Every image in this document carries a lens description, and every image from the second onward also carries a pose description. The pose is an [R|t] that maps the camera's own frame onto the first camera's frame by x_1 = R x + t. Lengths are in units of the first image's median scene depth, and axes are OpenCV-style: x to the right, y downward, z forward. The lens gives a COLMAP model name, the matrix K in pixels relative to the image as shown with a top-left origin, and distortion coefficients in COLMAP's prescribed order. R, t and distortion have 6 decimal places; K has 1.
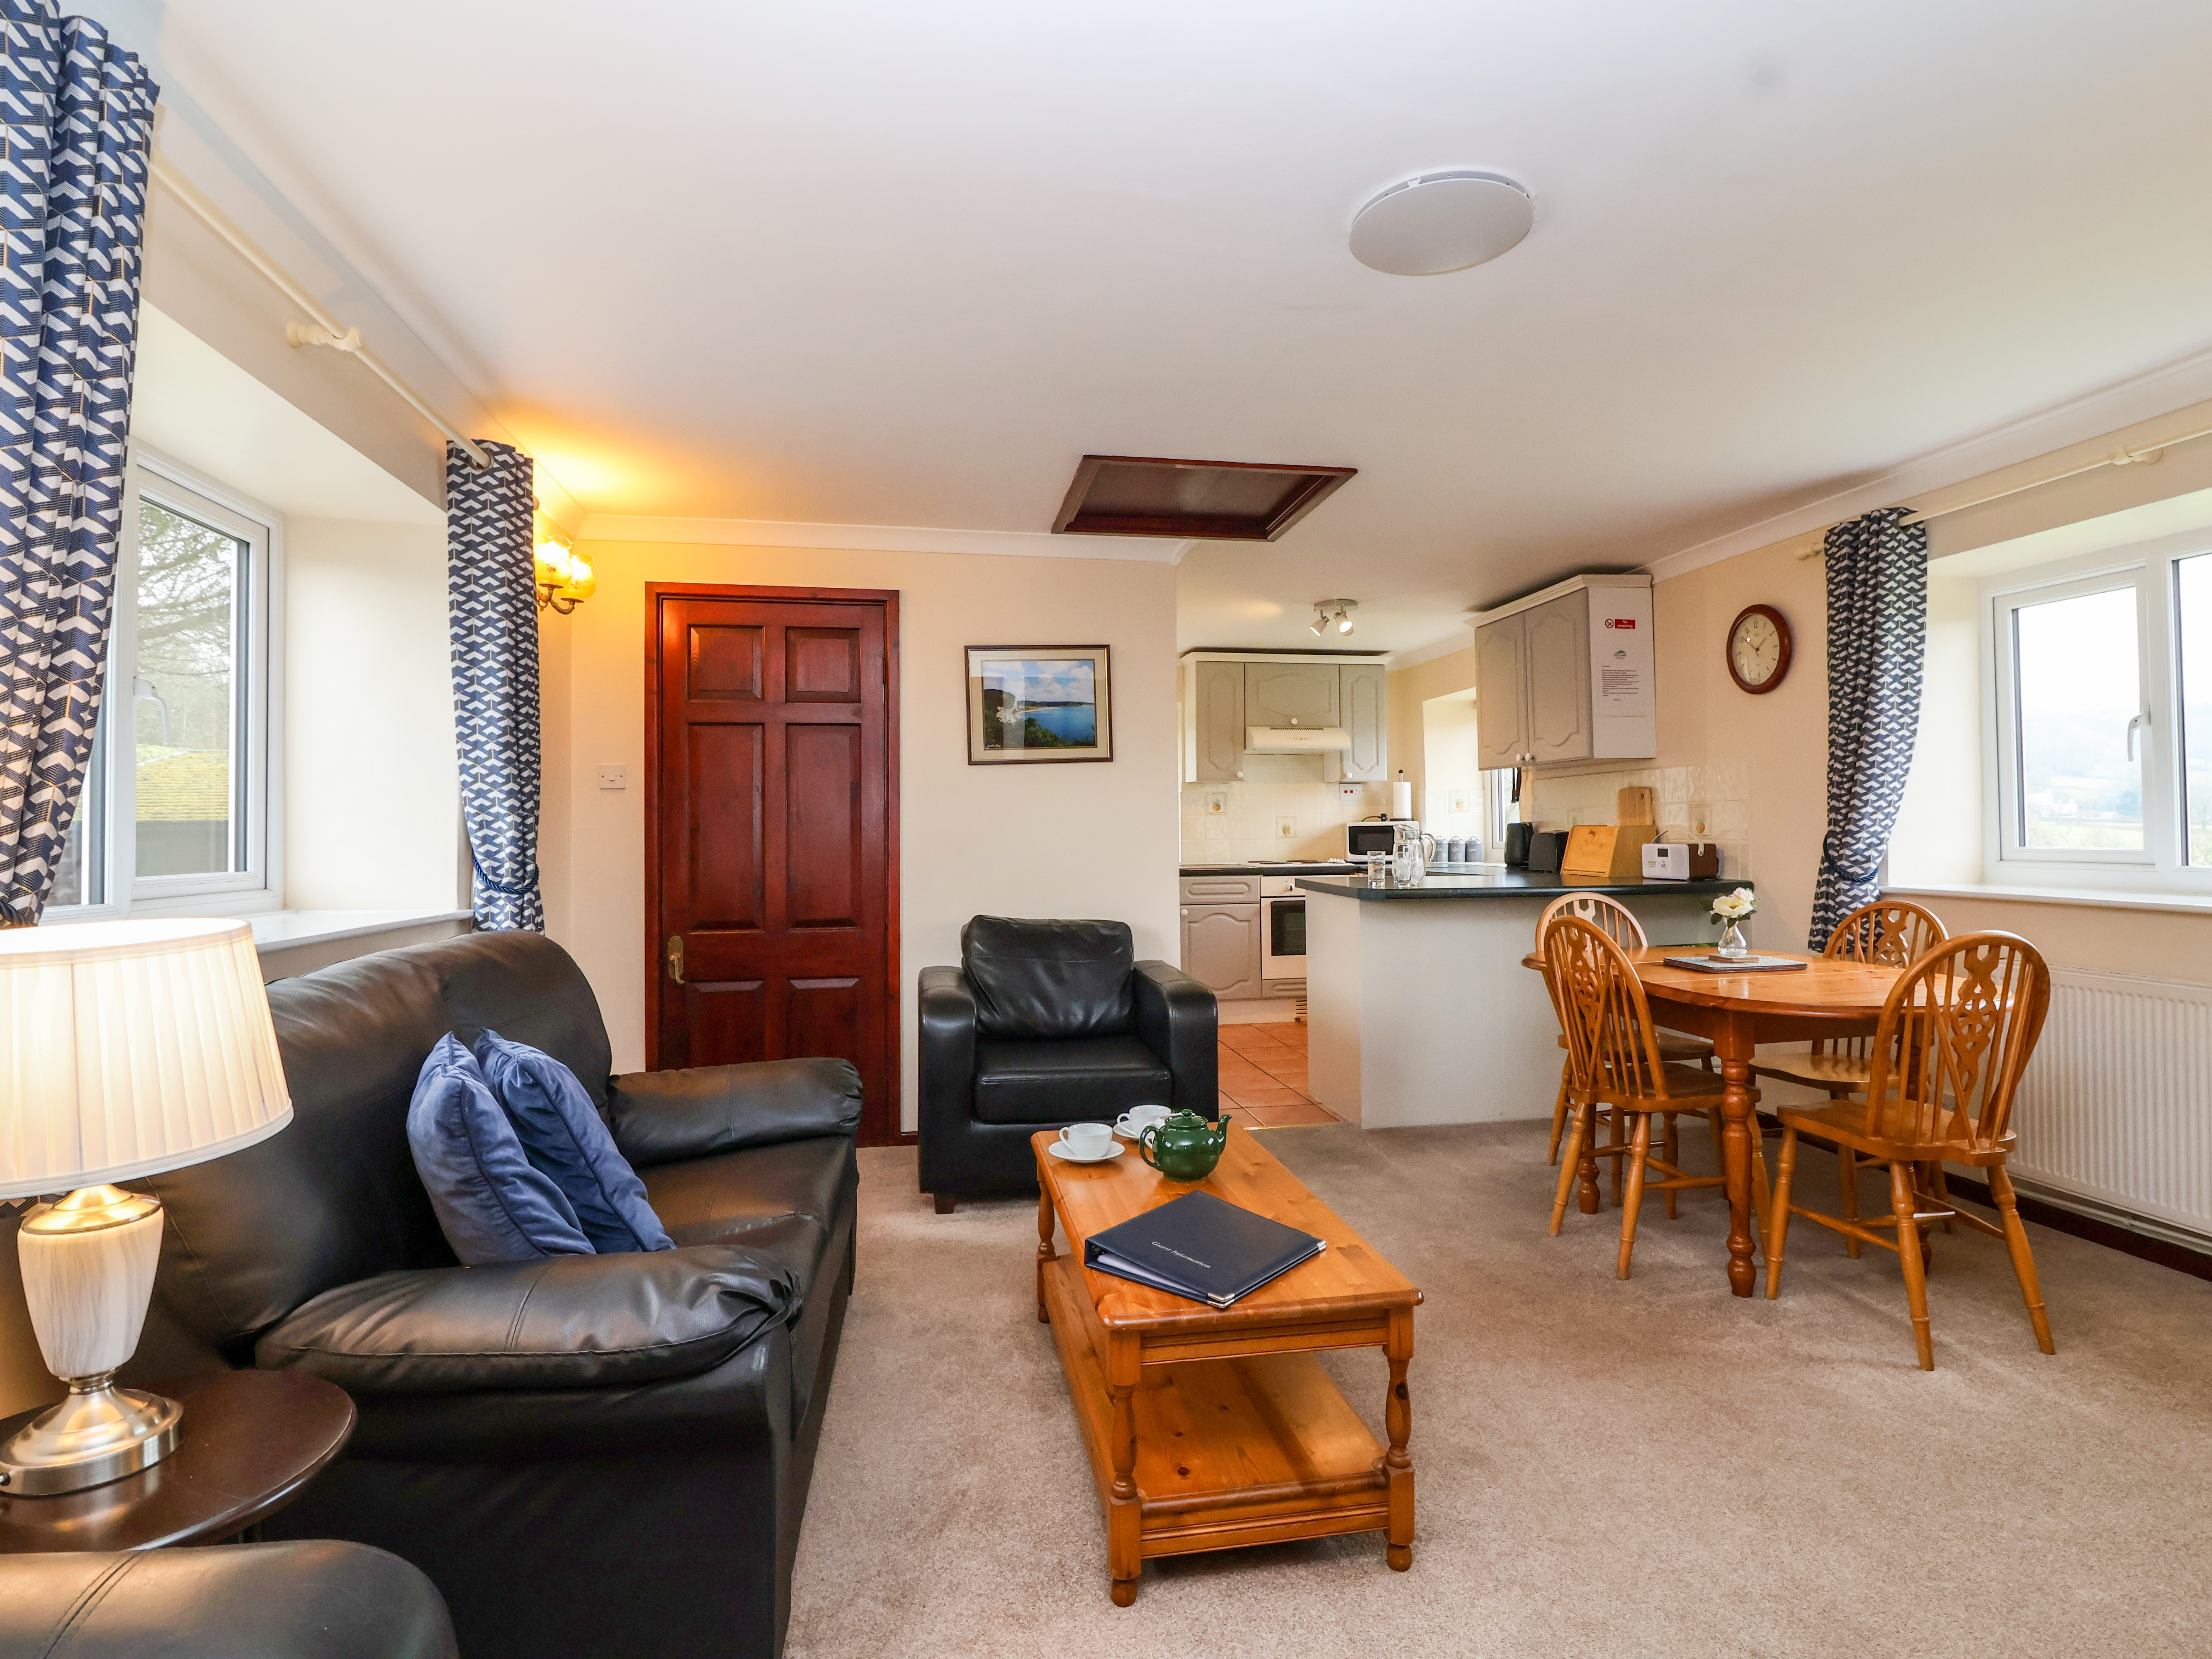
lens RADIAL K [[1151.3, 0, 1124.6], [0, 1151.3, 804.1], [0, 0, 1]] dist [0.001130, -0.013178]
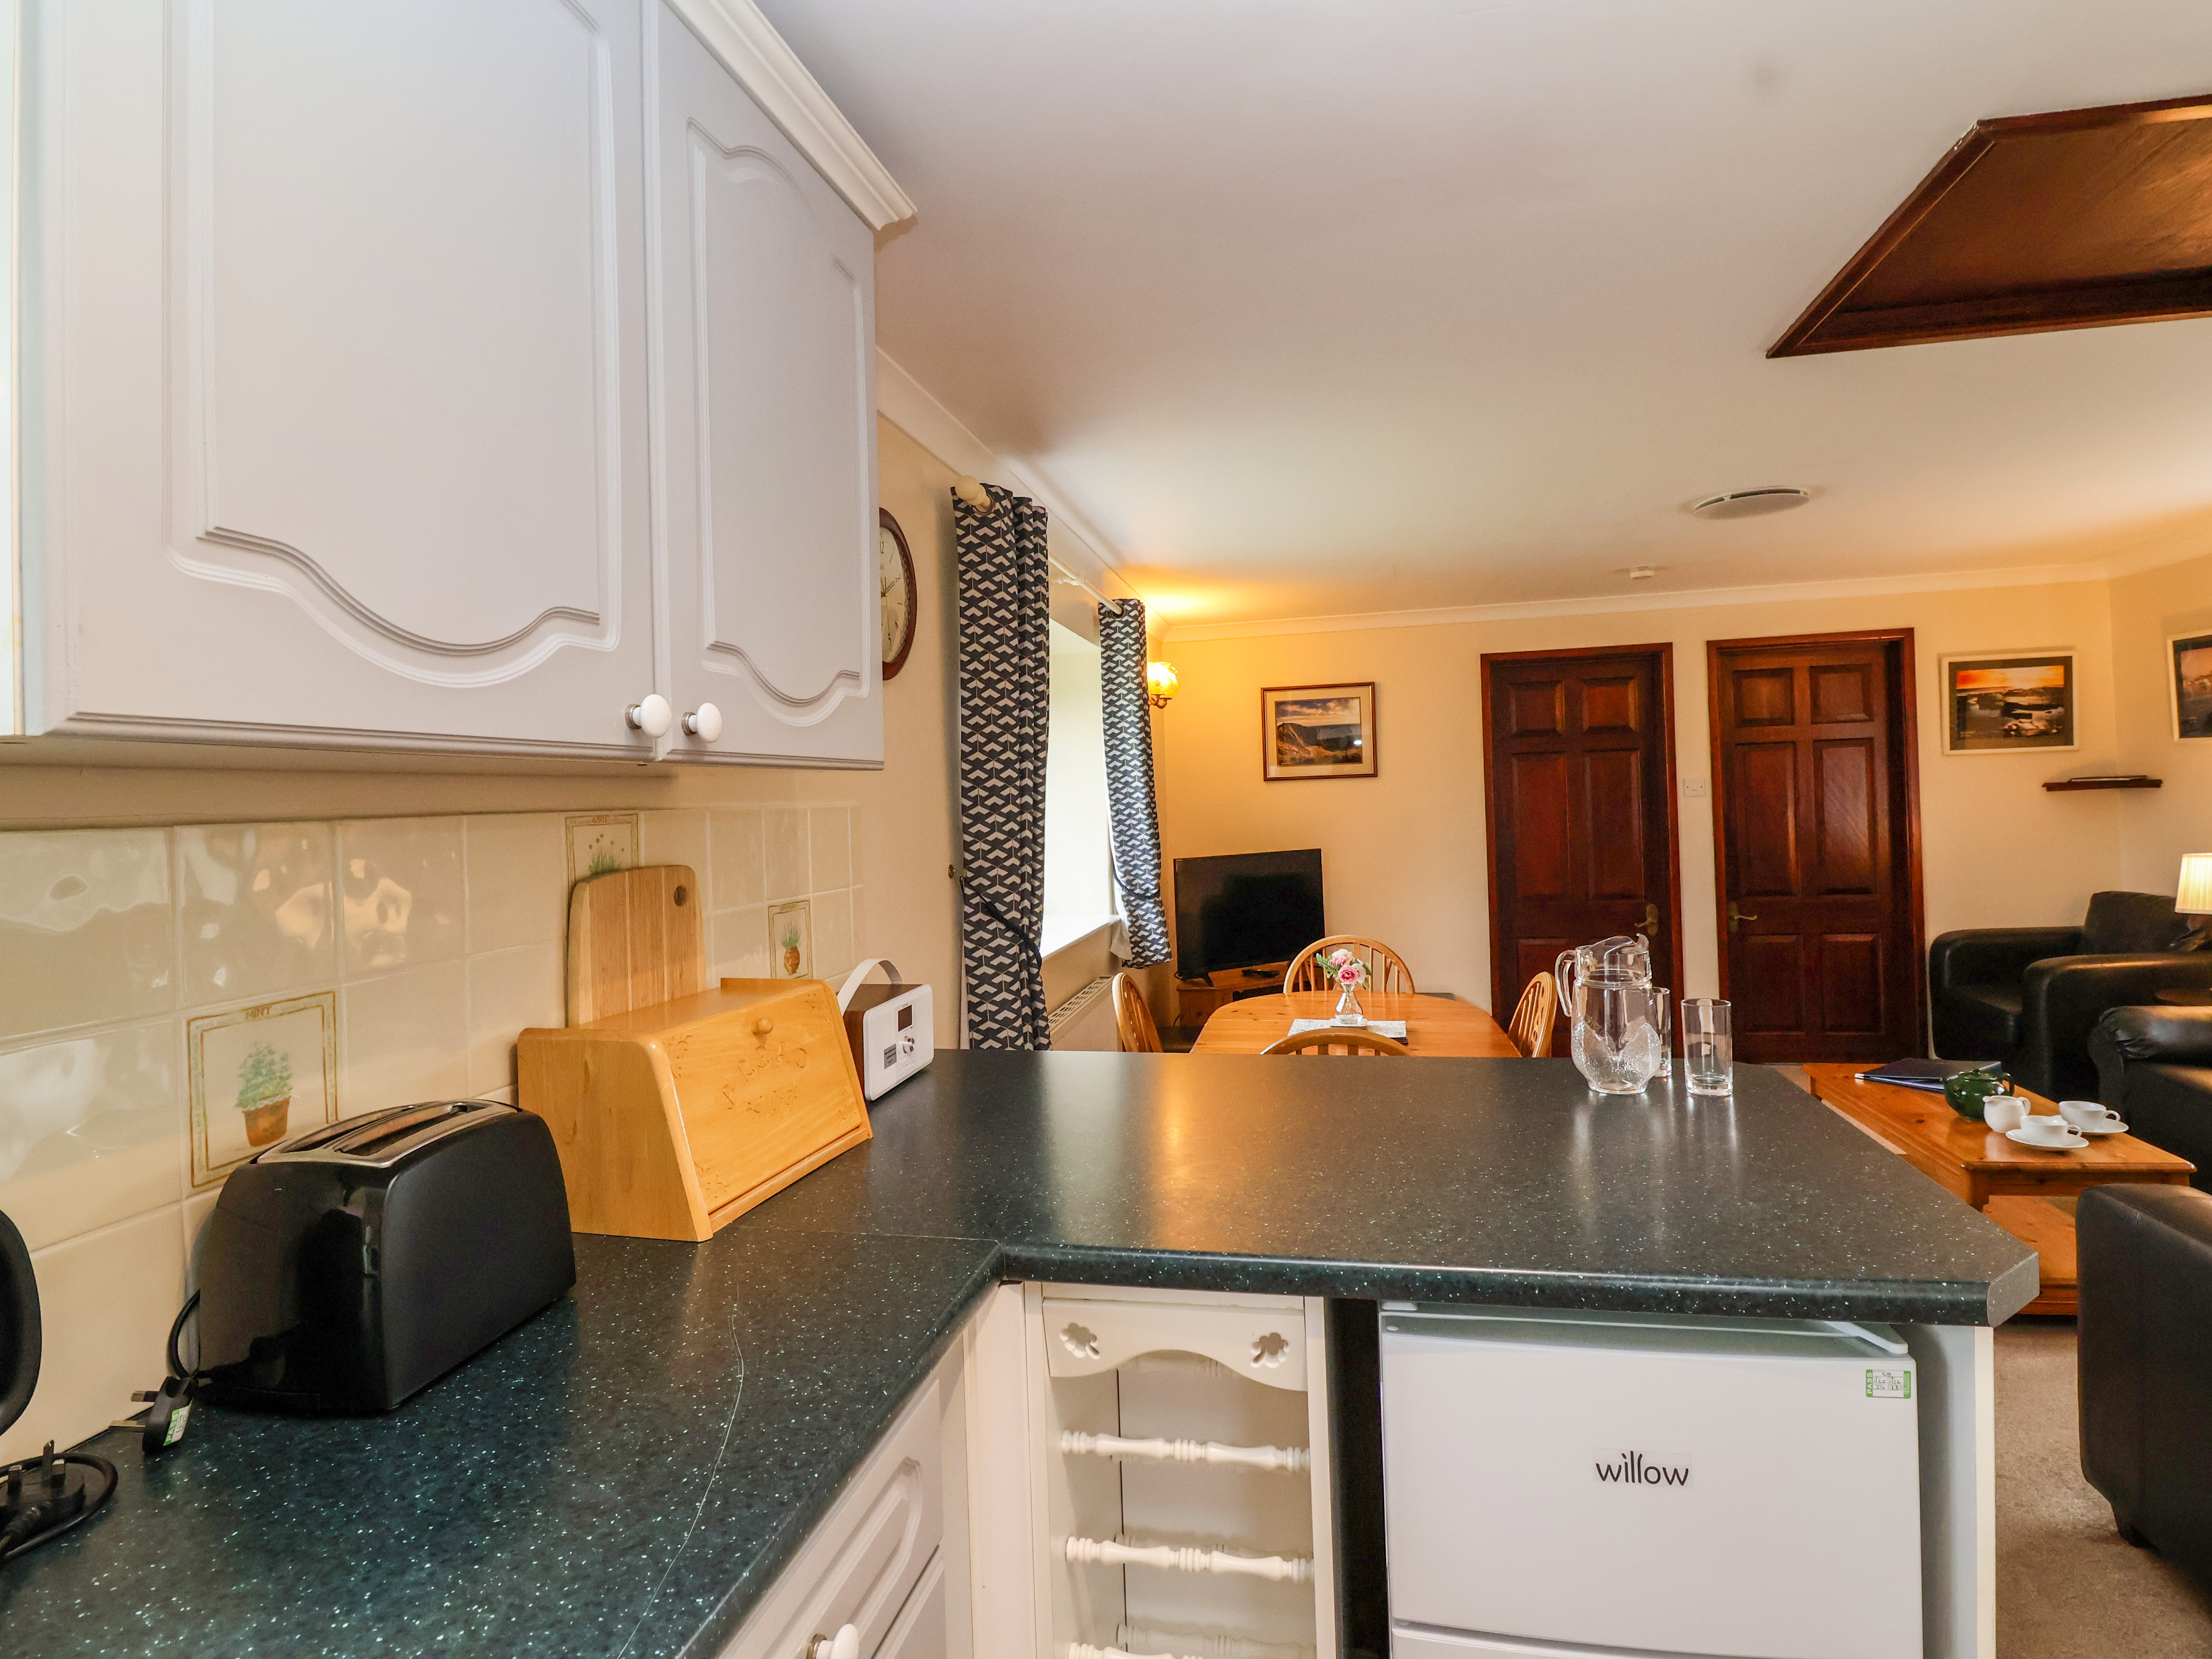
lens RADIAL K [[1151.3, 0, 1127.3], [0, 1151.3, 799.6], [0, 0, 1]] dist [0.001130, -0.013178]
pose [[-0.928583, 0.040406, 0.368918, 0.279683], [0.033443, 0.999122, -0.025253, -0.026046], [-0.369615, -0.011112, -0.929119, 1.577703]]
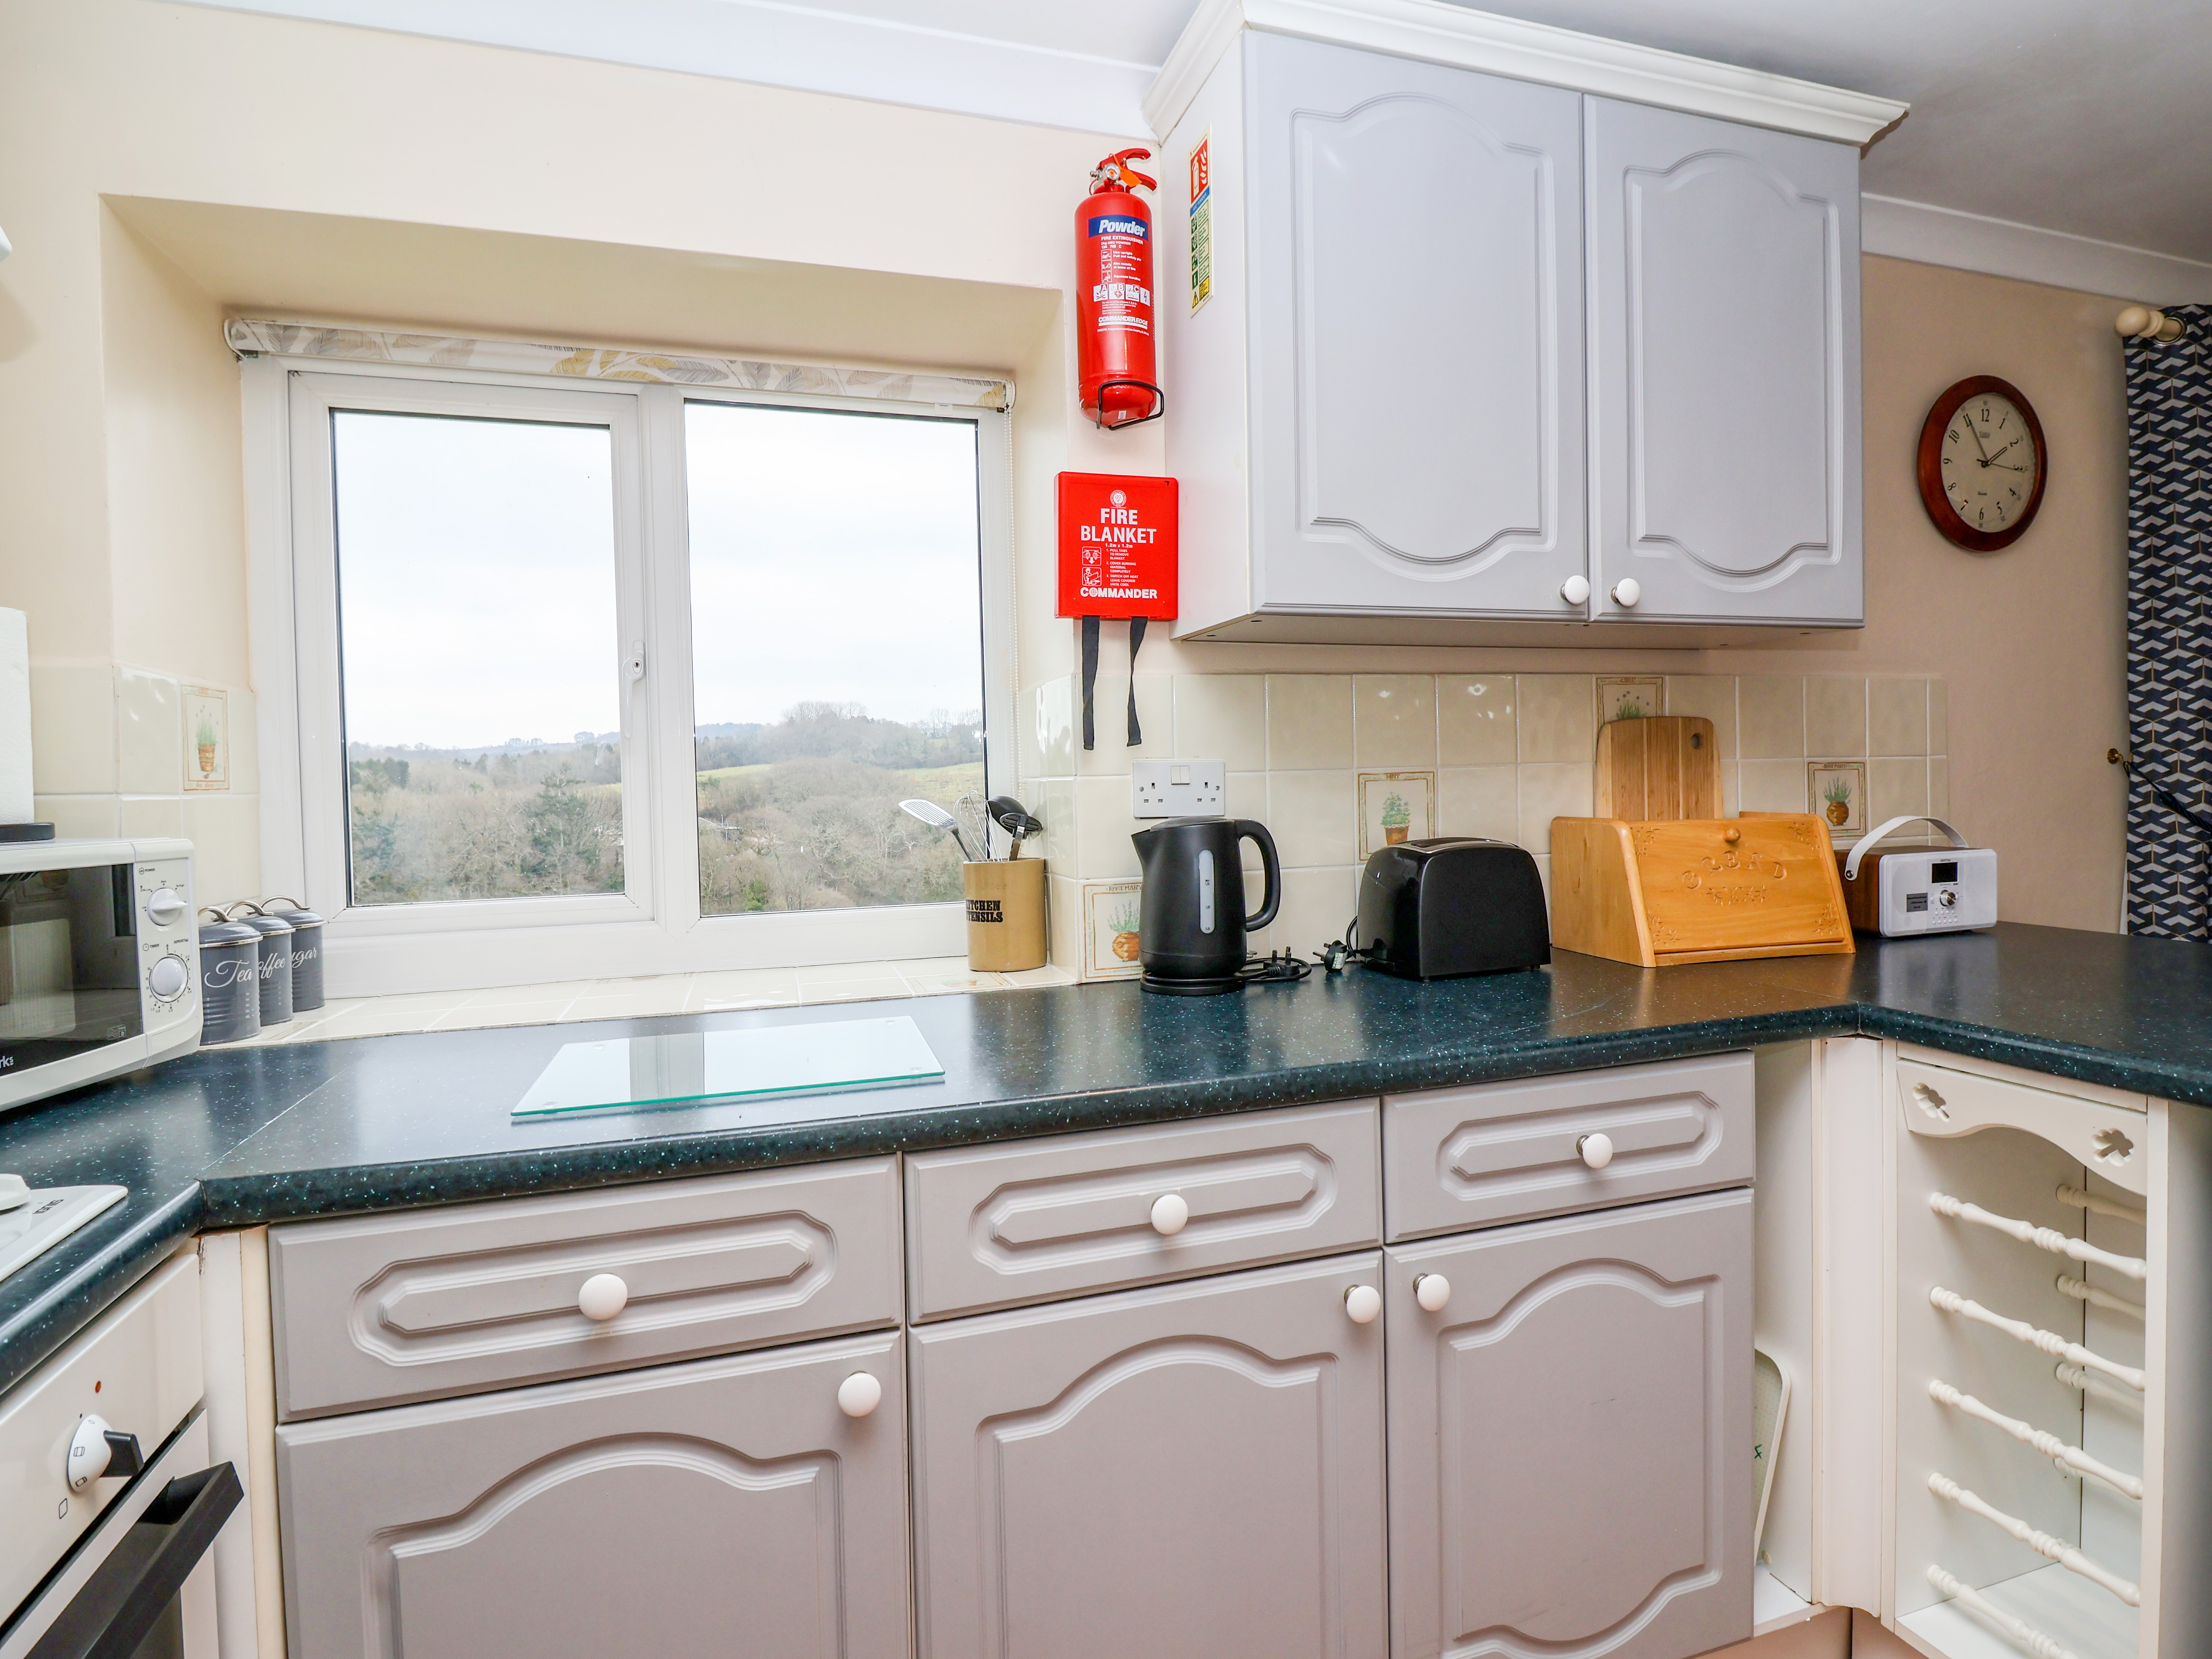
lens RADIAL K [[1151.3, 0, 1127.8], [0, 1151.3, 797.3], [0, 0, 1]] dist [0.001130, -0.013178]
pose [[-0.137503, 0.000279, 0.990501, 0.101898], [0.001119, 0.999999, -0.000126, 0.016435], [-0.990501, 0.001091, -0.137503, 1.585247]]
